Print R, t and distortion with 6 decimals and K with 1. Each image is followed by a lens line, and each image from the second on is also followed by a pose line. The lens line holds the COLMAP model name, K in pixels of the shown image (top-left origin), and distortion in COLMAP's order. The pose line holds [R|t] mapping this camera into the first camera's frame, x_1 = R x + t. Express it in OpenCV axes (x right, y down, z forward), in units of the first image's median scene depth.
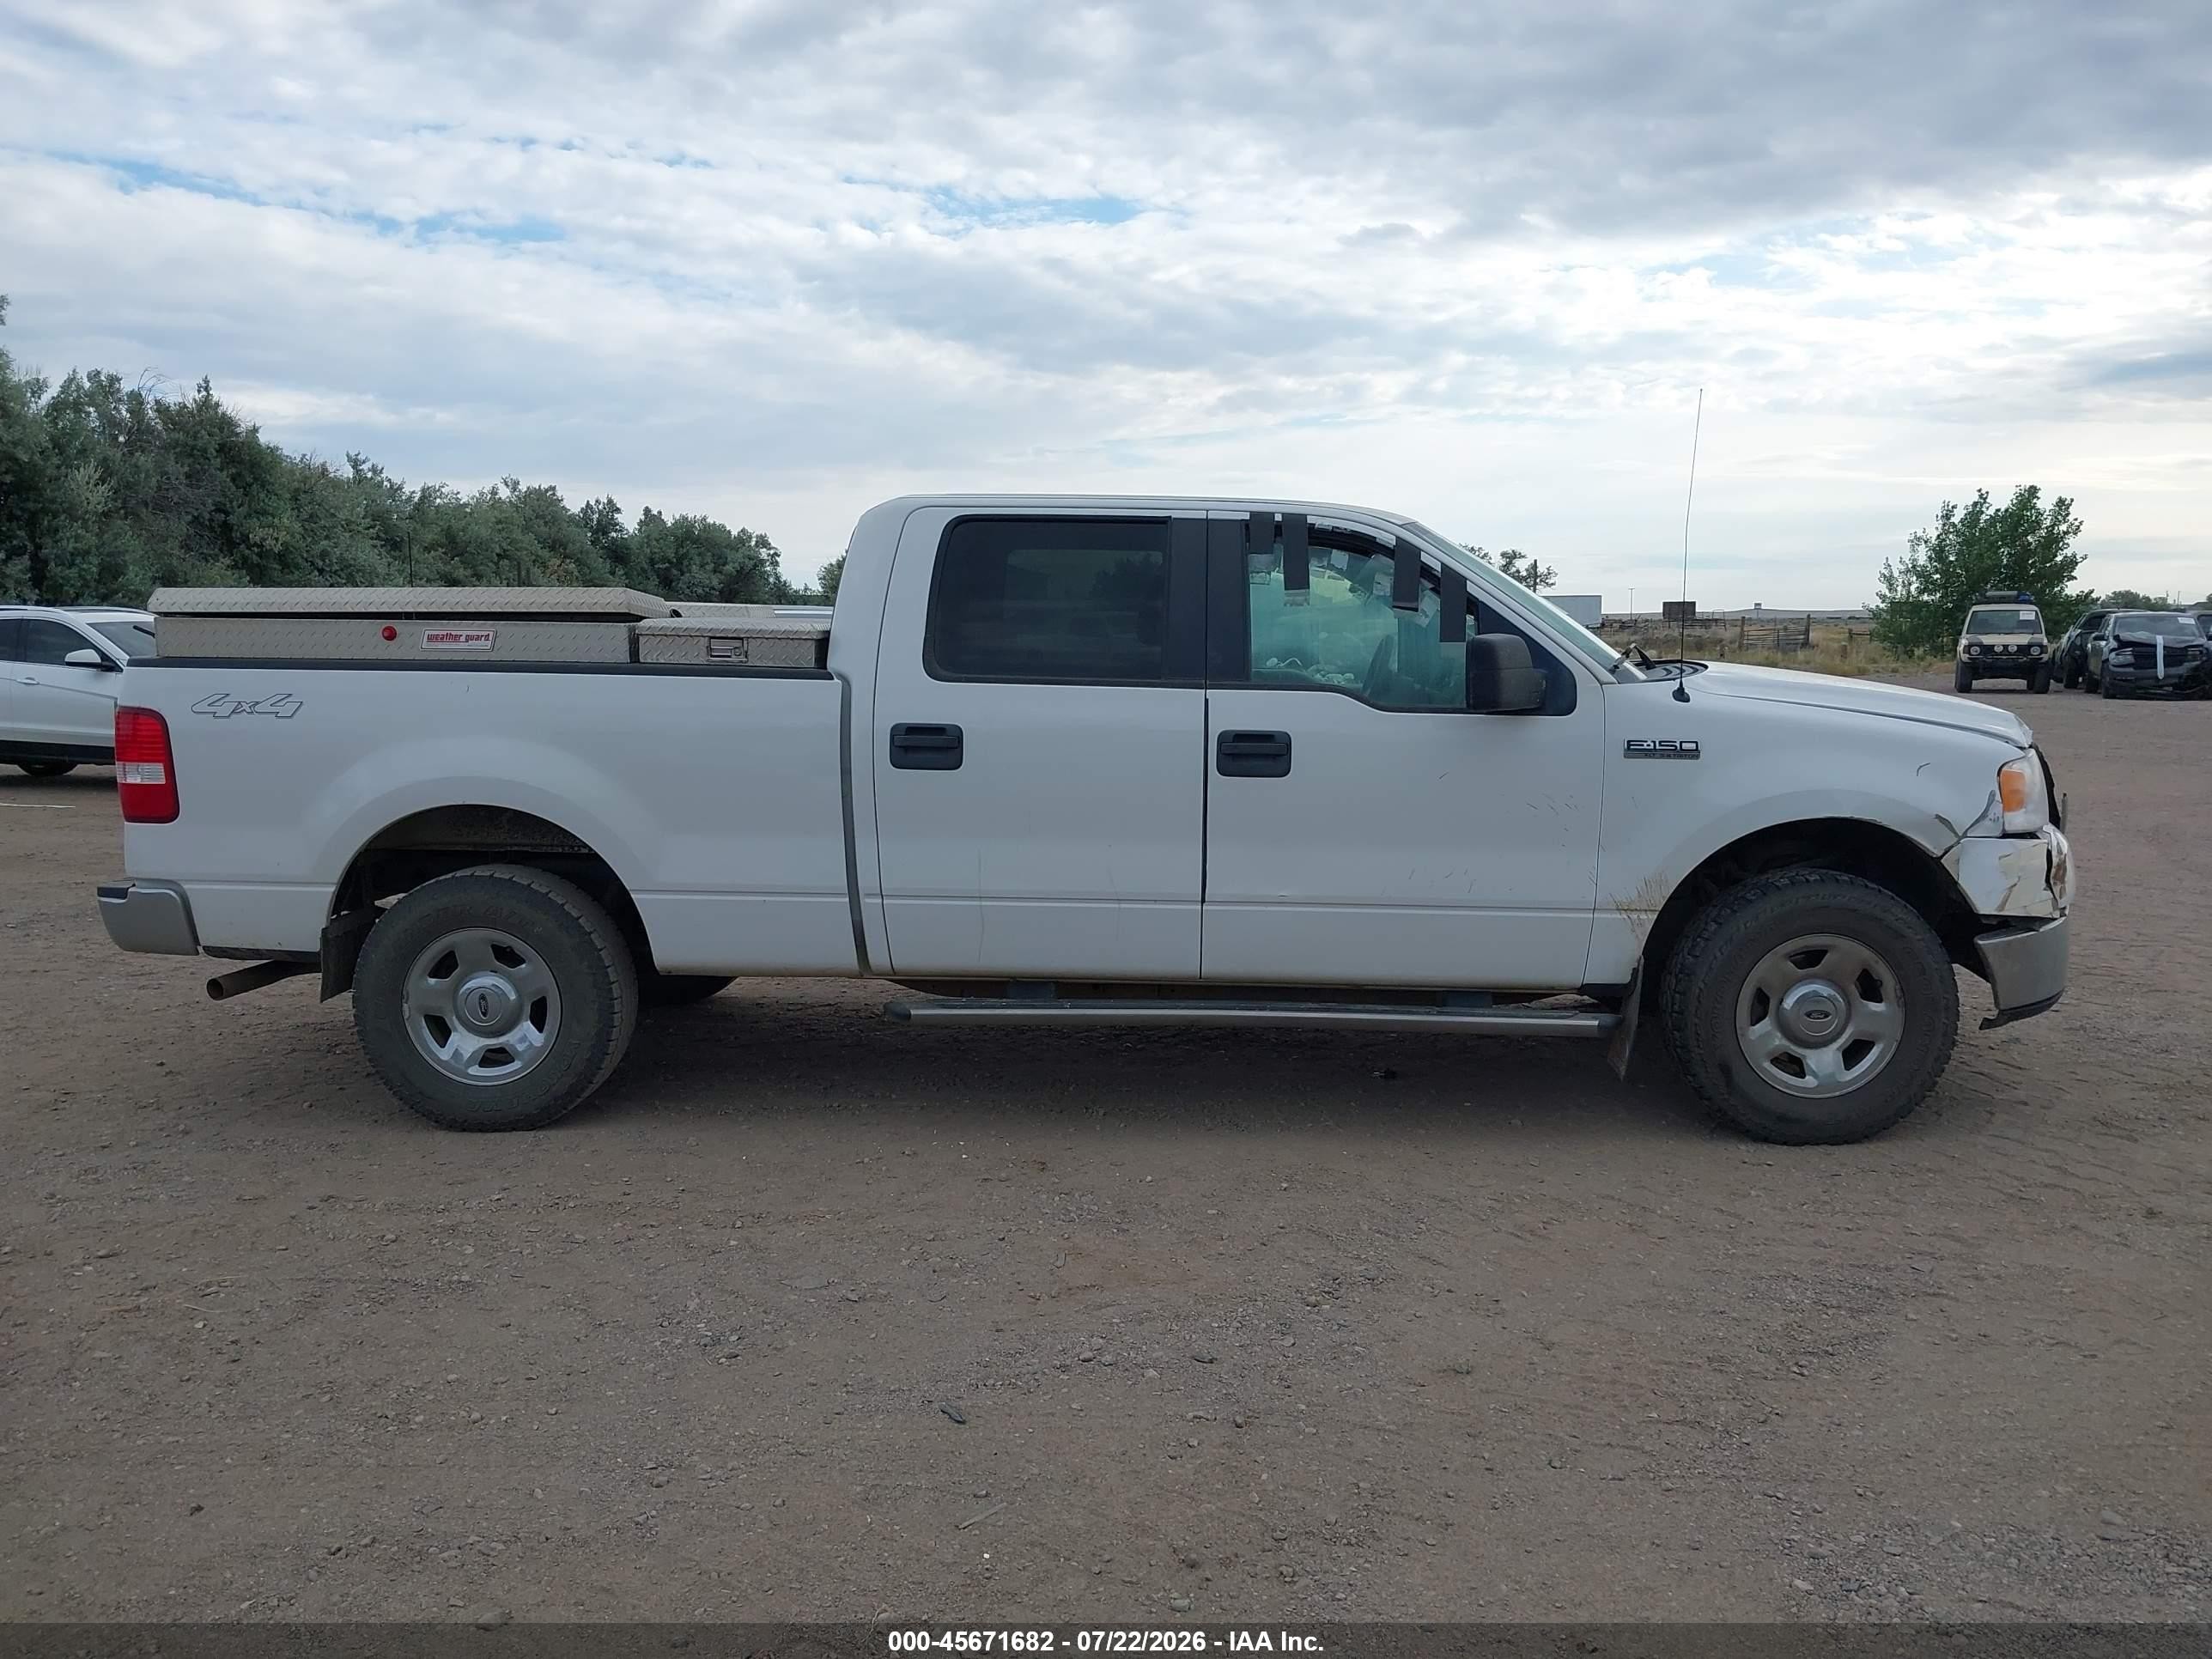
lens RADIAL K [[1742.9, 0, 1084.8], [0, 1742.9, 816.3], [0, 0, 1]] dist [-0.001940, -0.006511]
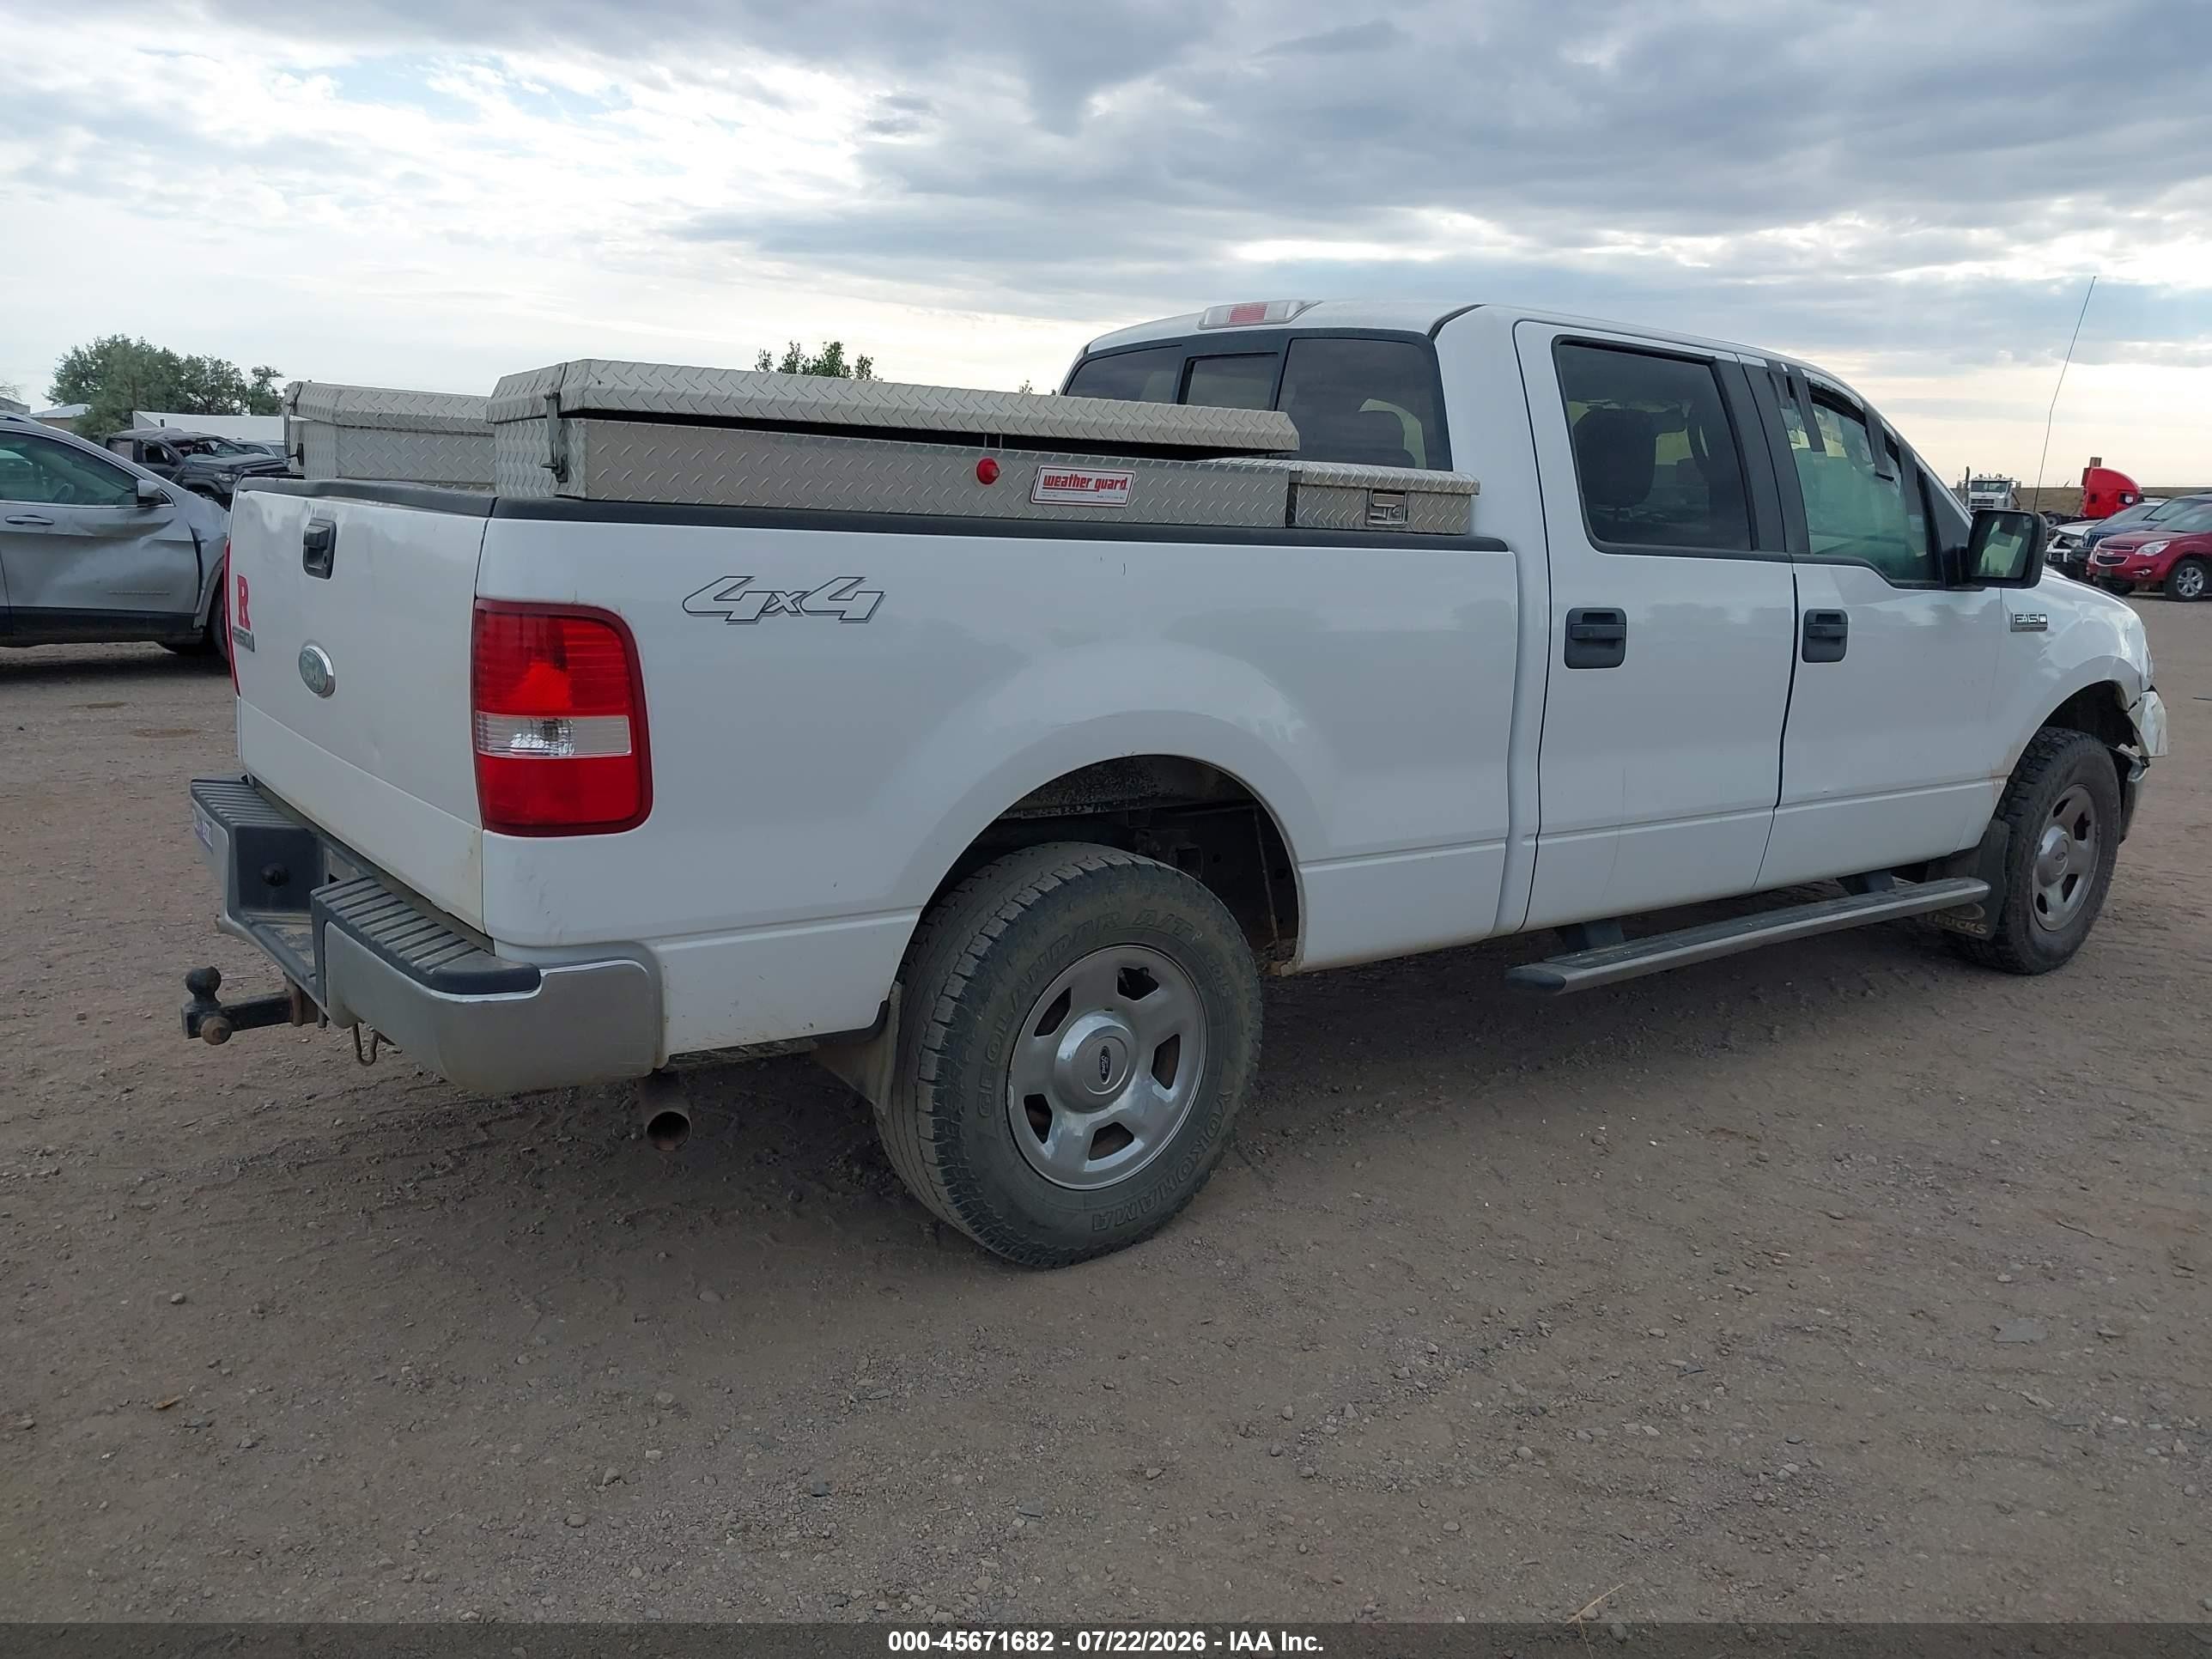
lens RADIAL K [[1713.5, 0, 1098.0], [0, 1713.5, 828.9], [0, 0, 1]] dist [0.069743, -0.100758]
pose [[0.774602, -0.097657, 0.624863, -0.742899], [0.033014, 0.992903, 0.114251, -0.050814], [-0.631586, -0.067870, 0.772329, 0.524156]]
